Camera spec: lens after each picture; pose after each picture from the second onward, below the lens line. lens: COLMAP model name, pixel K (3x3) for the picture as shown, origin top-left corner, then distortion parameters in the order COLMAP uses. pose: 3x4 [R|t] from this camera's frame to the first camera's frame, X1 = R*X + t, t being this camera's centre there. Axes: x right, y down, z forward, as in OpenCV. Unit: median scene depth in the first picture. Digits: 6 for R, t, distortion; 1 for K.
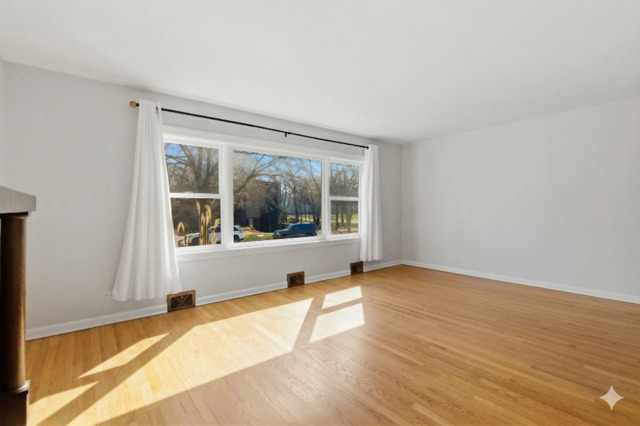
lens RADIAL K [[293.2, 0, 324.1], [0, 293.2, 208.7], [0, 0, 1]] dist [-0.002892, -0.000476]
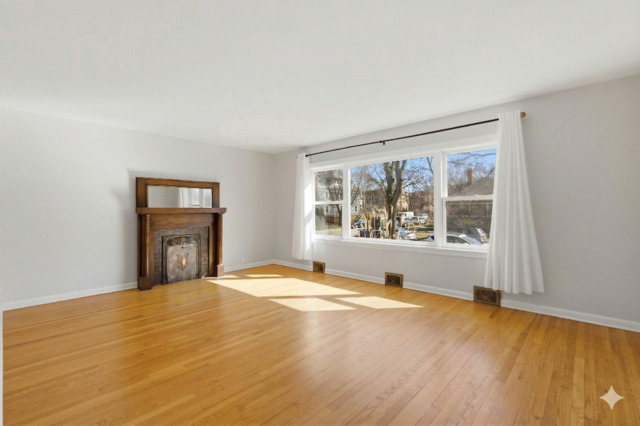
lens RADIAL K [[293.2, 0, 324.1], [0, 293.2, 208.7], [0, 0, 1]] dist [-0.002892, -0.000476]
pose [[0.147473, 0.009952, -0.989016, 0.921060], [0.017098, 0.999774, 0.012610, -0.028690], [0.988918, -0.018770, 0.147270, 0.630647]]
